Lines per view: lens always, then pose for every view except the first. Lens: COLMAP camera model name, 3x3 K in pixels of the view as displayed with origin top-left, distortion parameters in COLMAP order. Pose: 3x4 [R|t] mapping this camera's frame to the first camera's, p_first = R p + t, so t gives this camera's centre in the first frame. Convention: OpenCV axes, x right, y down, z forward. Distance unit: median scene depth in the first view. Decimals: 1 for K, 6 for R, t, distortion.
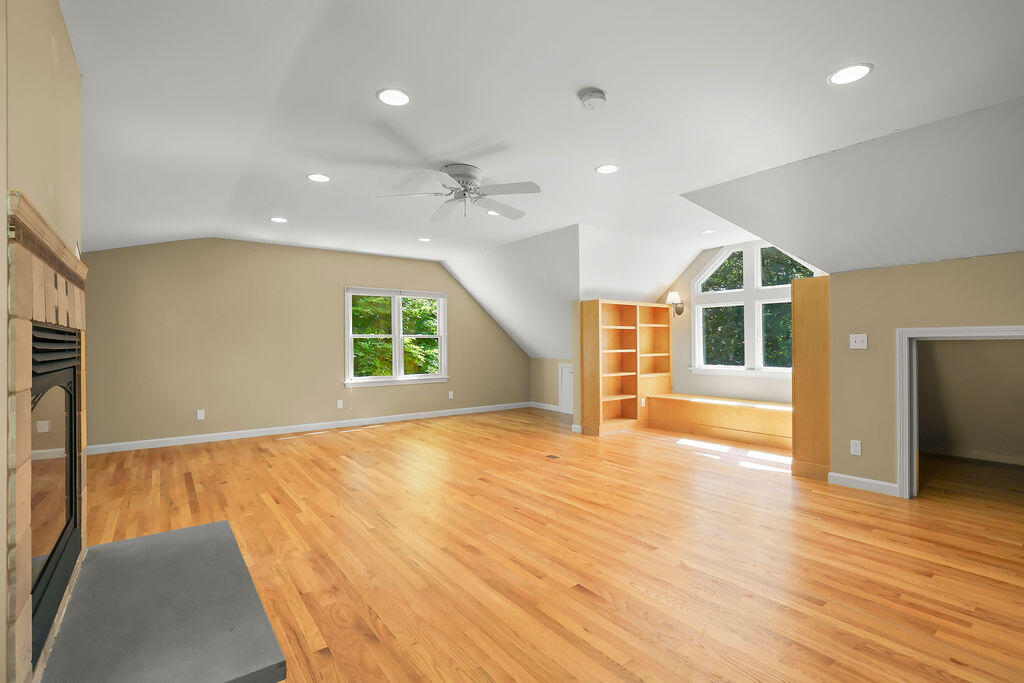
lens RADIAL K [[471.5, 0, 511.3], [0, 471.5, 343.7], [0, 0, 1]] dist [-0.015610, 0.000764]
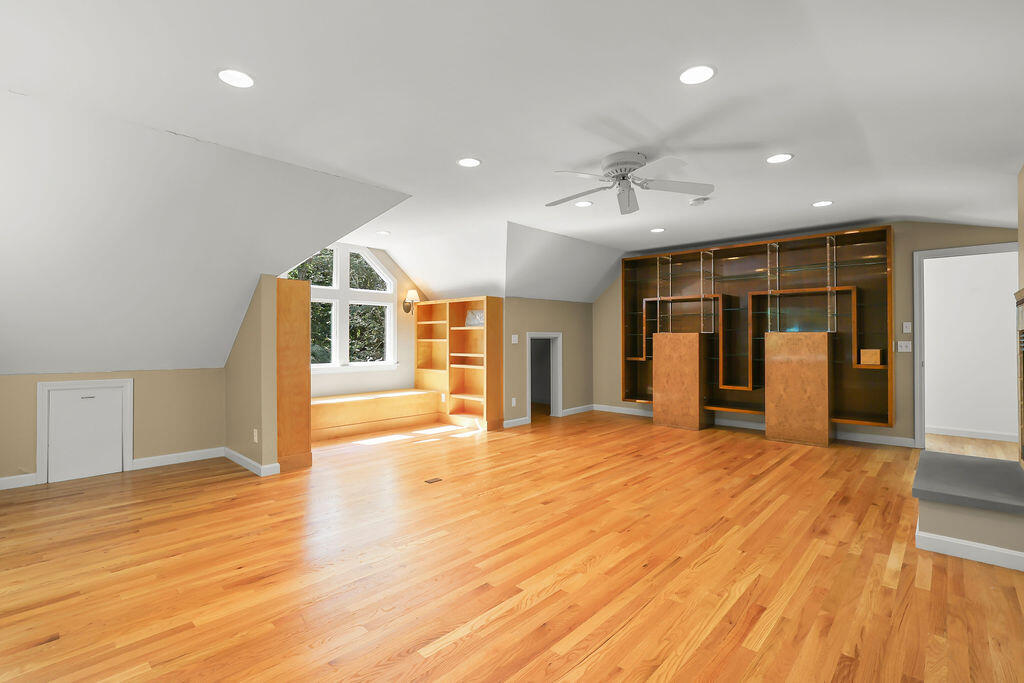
lens RADIAL K [[471.5, 0, 510.9], [0, 471.5, 335.8], [0, 0, 1]] dist [-0.015610, 0.000764]
pose [[-0.167062, 0.012903, 0.985862, -0.942375], [0.005924, 0.999909, -0.012083, 0.003134], [-0.985929, 0.003822, -0.167123, 1.293569]]
